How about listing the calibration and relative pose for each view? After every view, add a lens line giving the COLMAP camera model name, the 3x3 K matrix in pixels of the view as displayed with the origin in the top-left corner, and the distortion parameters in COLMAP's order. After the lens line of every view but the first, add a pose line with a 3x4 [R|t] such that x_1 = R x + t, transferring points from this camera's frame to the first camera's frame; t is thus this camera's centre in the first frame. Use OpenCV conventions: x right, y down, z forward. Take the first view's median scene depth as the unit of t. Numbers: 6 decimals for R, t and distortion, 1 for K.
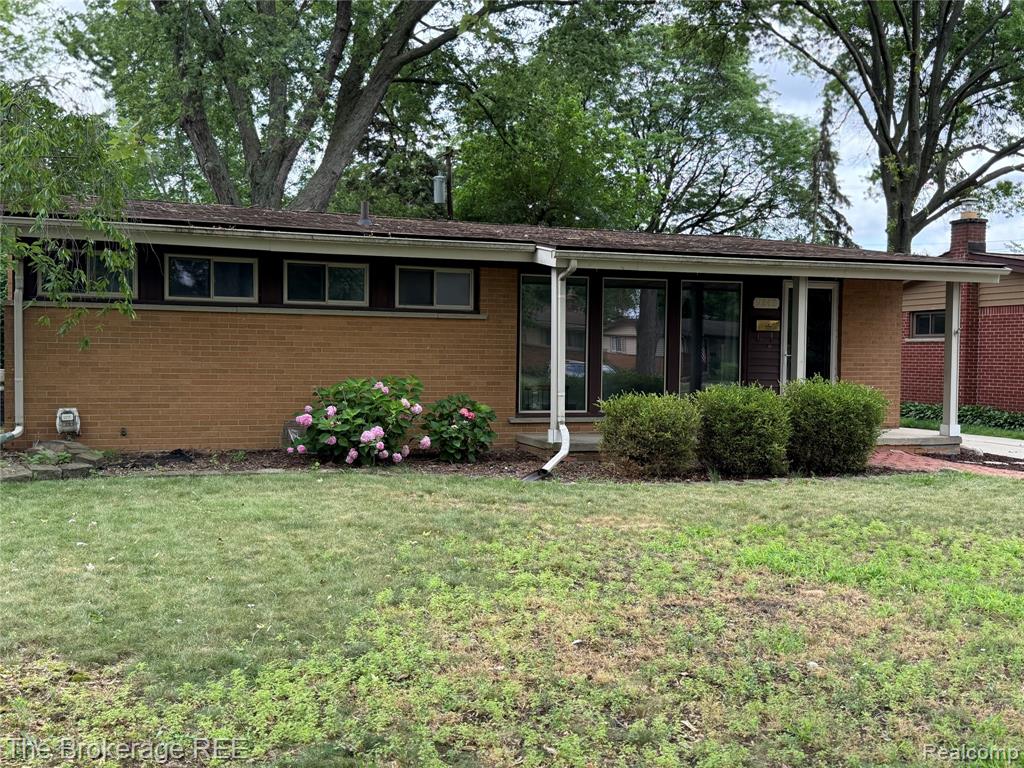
lens RADIAL K [[1022.1, 0, 512.0], [0, 1022.1, 384.0], [0, 0, 1]] dist [0.095884, -0.010082]
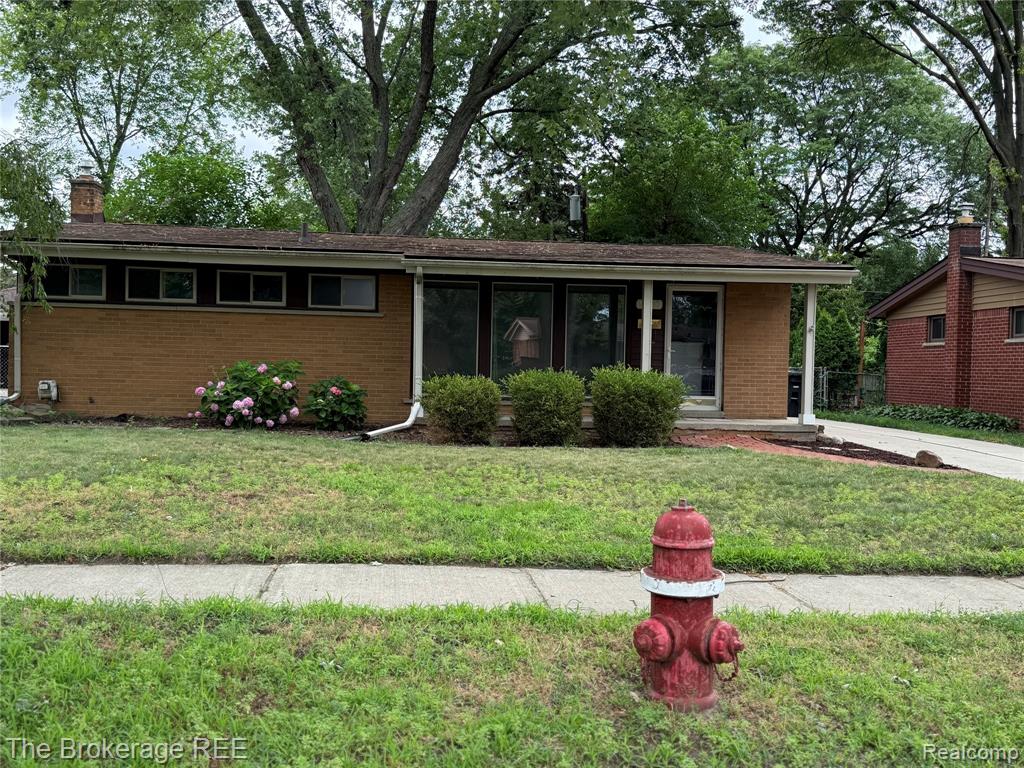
lens RADIAL K [[1022.1, 0, 512.0], [0, 1022.1, 384.0], [0, 0, 1]] dist [0.095884, -0.010082]
pose [[0.967333, 0.013914, -0.253128, 0.469970], [-0.018129, 0.999733, -0.014327, 0.033908], [0.252861, 0.018447, 0.967327, -0.149871]]
